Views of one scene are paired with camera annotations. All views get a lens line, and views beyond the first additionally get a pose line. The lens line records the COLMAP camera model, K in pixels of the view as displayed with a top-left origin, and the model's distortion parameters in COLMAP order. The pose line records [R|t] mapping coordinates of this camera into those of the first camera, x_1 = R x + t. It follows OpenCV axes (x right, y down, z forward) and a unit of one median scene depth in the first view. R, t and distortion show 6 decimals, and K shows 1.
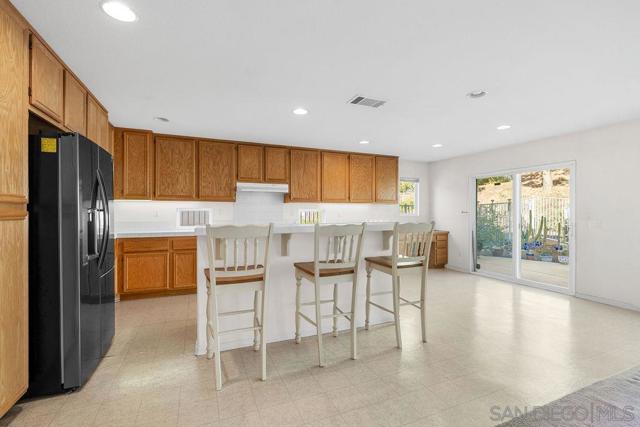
lens RADIAL K [[289.7, 0, 317.5], [0, 289.7, 212.5], [0, 0, 1]] dist [-0.005980, 0.000676]
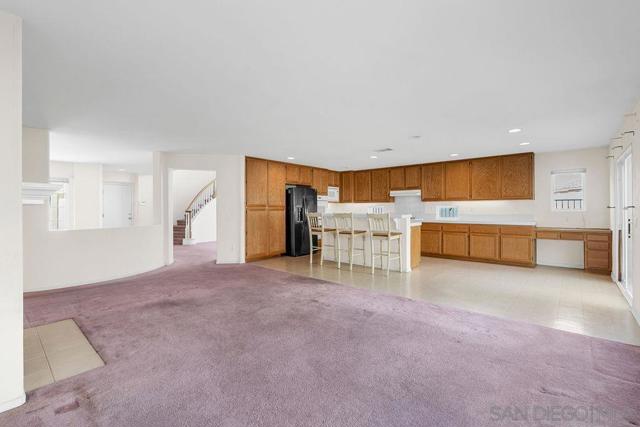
lens RADIAL K [[289.7, 0, 320.4], [0, 289.7, 210.5], [0, 0, 1]] dist [-0.005980, 0.000676]
pose [[0.445845, -0.000336, -0.895110, 1.022437], [0.002398, 0.999997, 0.000819, 0.007476], [0.895107, -0.002512, 0.445845, -0.124635]]
